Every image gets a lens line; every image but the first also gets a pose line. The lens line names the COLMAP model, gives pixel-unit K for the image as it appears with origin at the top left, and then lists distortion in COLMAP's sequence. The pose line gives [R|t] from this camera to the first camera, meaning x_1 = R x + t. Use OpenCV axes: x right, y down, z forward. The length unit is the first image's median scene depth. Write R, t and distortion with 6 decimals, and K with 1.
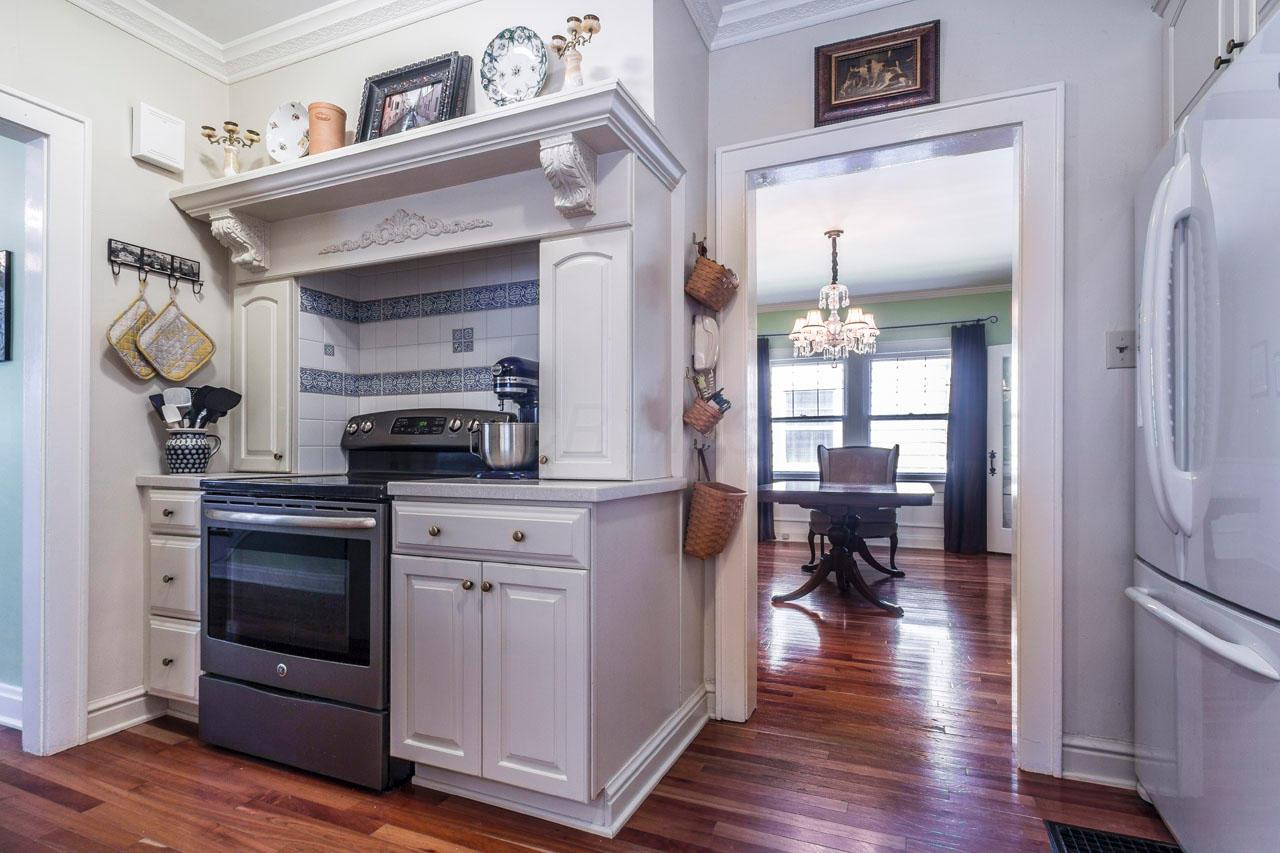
lens RADIAL K [[622.3, 0, 662.9], [0, 622.3, 447.4], [0, 0, 1]] dist [-0.003152, 0.000608]
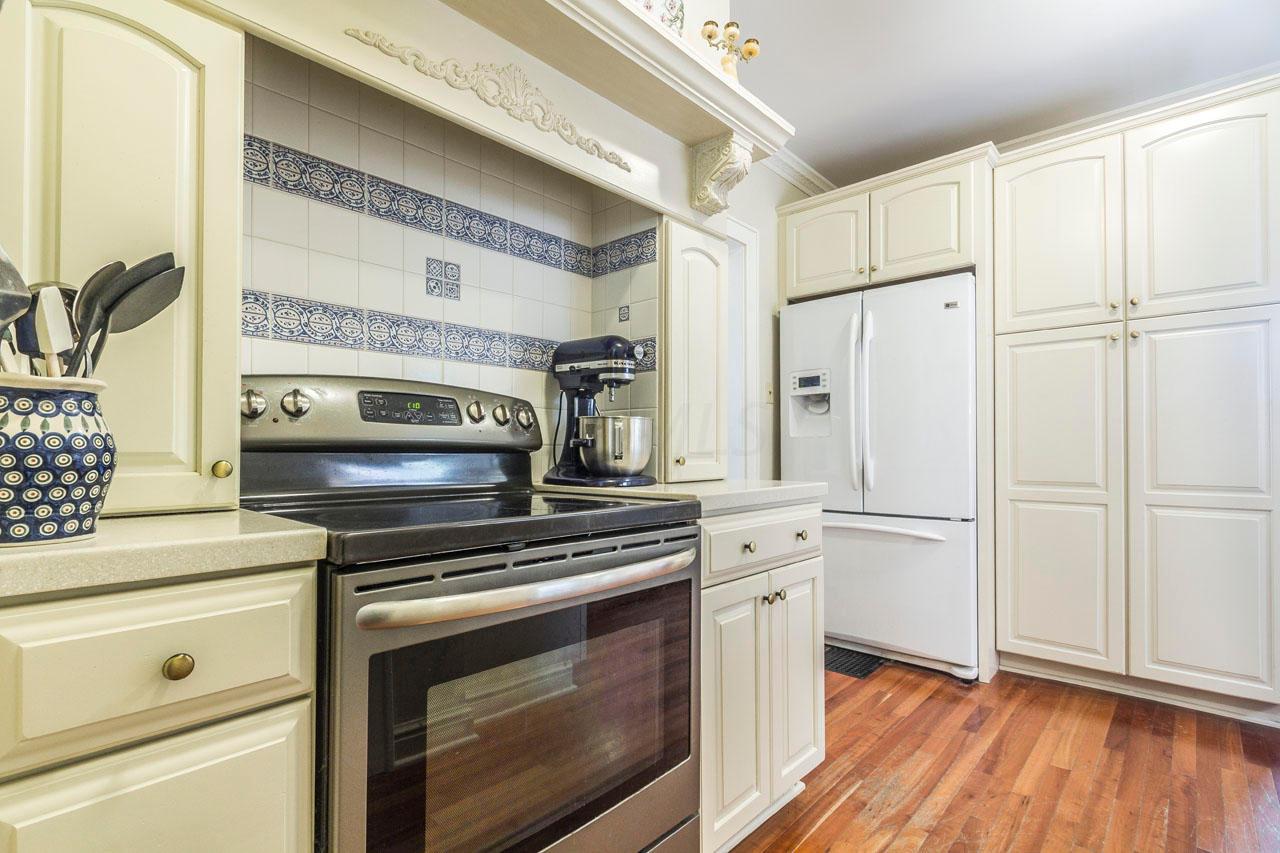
lens RADIAL K [[622.3, 0, 637.6], [0, 622.3, 438.6], [0, 0, 1]] dist [-0.003152, 0.000608]
pose [[0.352723, 0.014782, 0.935611, -0.924540], [-0.007603, 0.999887, -0.012932, -0.000999], [-0.935697, -0.002552, 0.352796, 0.638568]]
